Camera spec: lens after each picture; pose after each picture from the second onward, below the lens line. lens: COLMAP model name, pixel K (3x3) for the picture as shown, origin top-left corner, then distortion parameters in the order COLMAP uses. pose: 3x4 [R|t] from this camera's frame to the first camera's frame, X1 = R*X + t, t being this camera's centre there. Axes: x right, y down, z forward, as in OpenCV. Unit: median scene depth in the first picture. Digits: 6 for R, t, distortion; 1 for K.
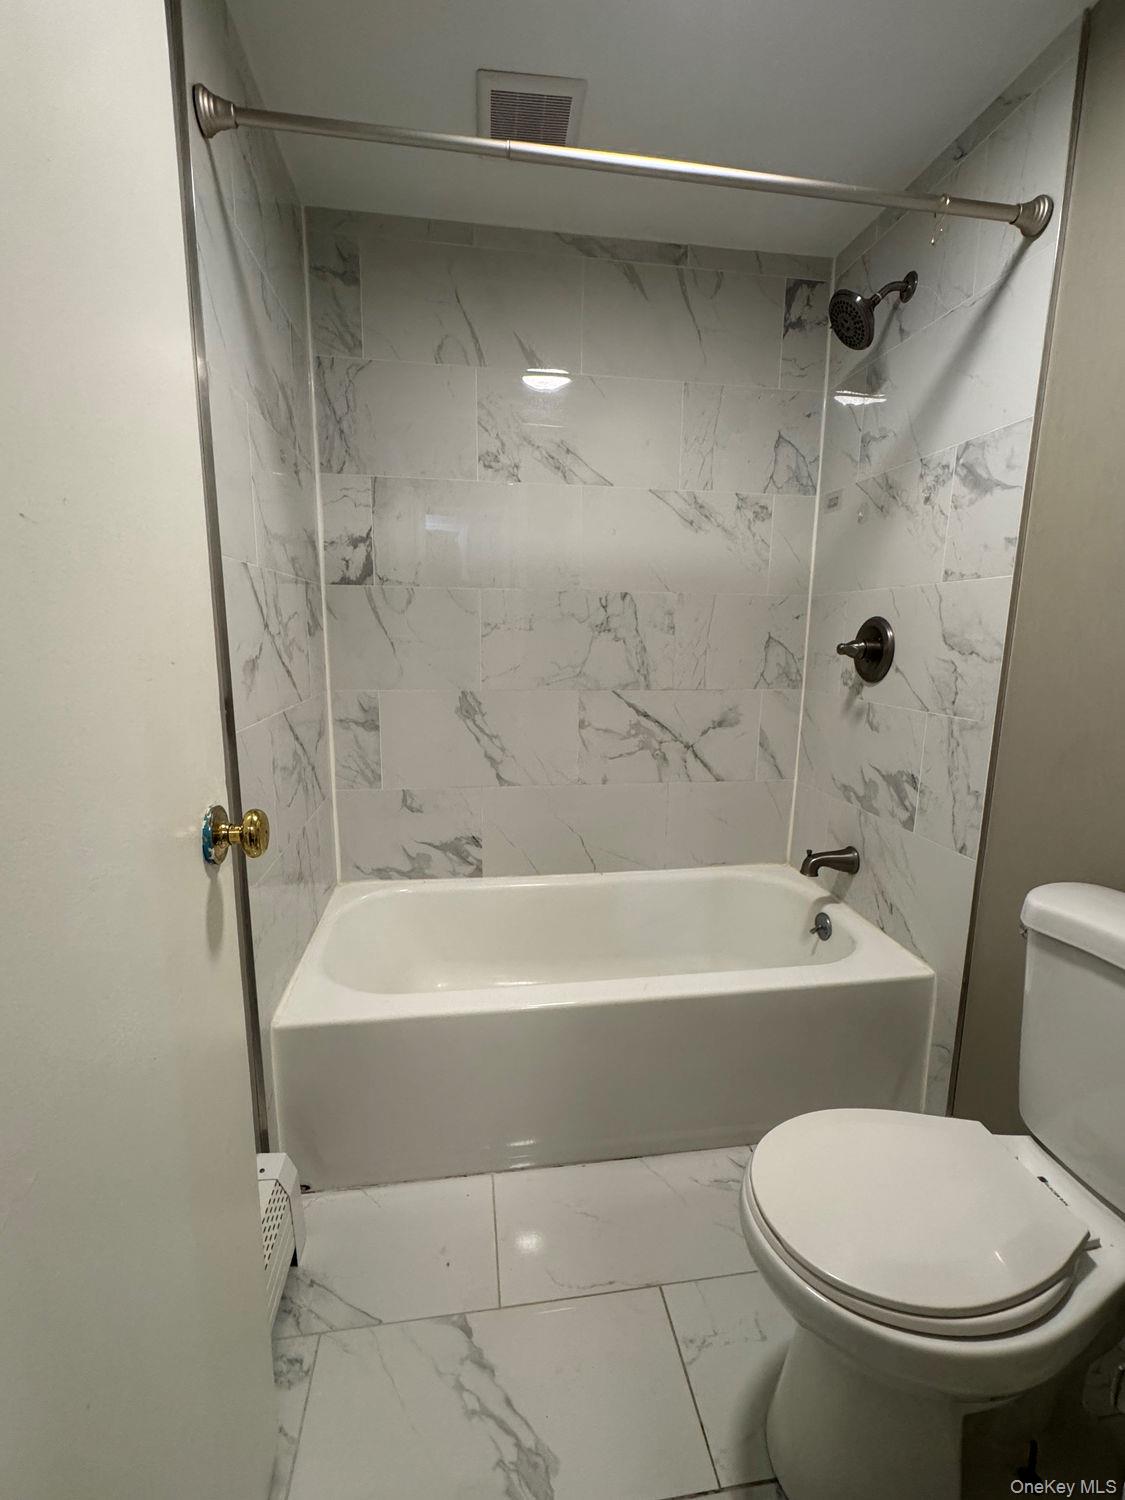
lens RADIAL K [[661.0, 0, 562.7], [0, 661.0, 748.0], [0, 0, 1]] dist [0.000360, 0.000139]
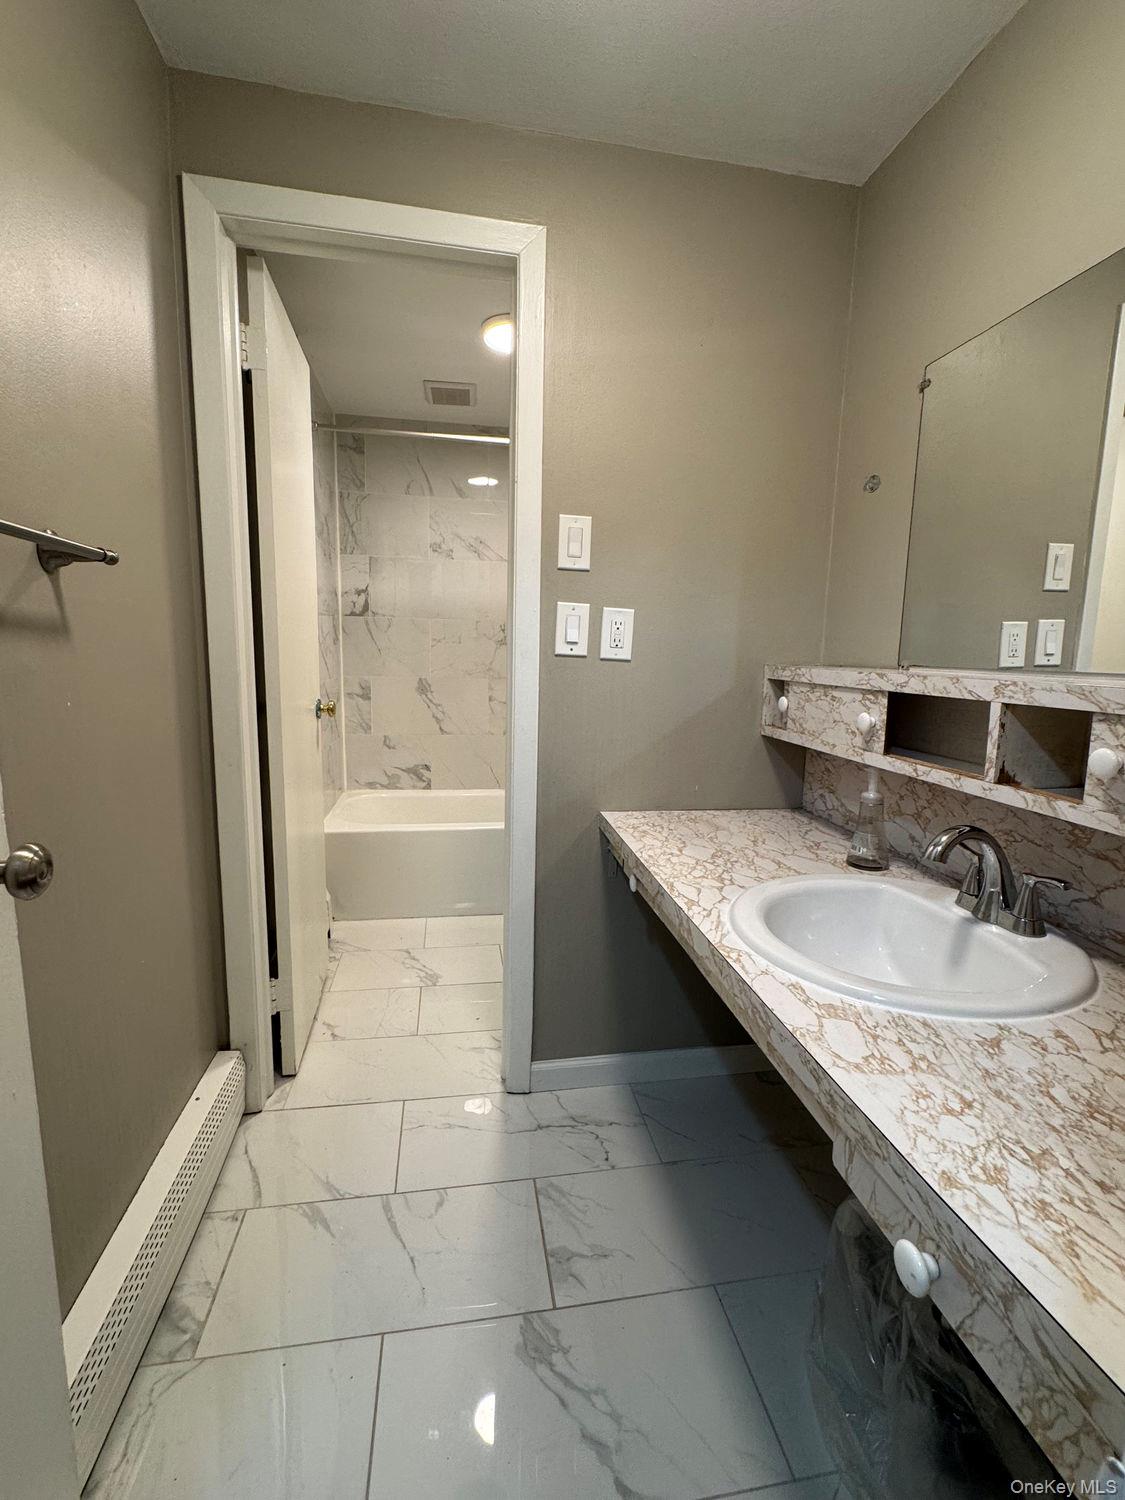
lens RADIAL K [[661.0, 0, 562.4], [0, 661.0, 750.1], [0, 0, 1]] dist [0.000360, 0.000139]
pose [[0.999709, 0.009524, 0.022168, 0.192781], [-0.009055, 0.999735, -0.021188, 0.141834], [-0.022364, 0.020981, 0.999530, -0.762858]]
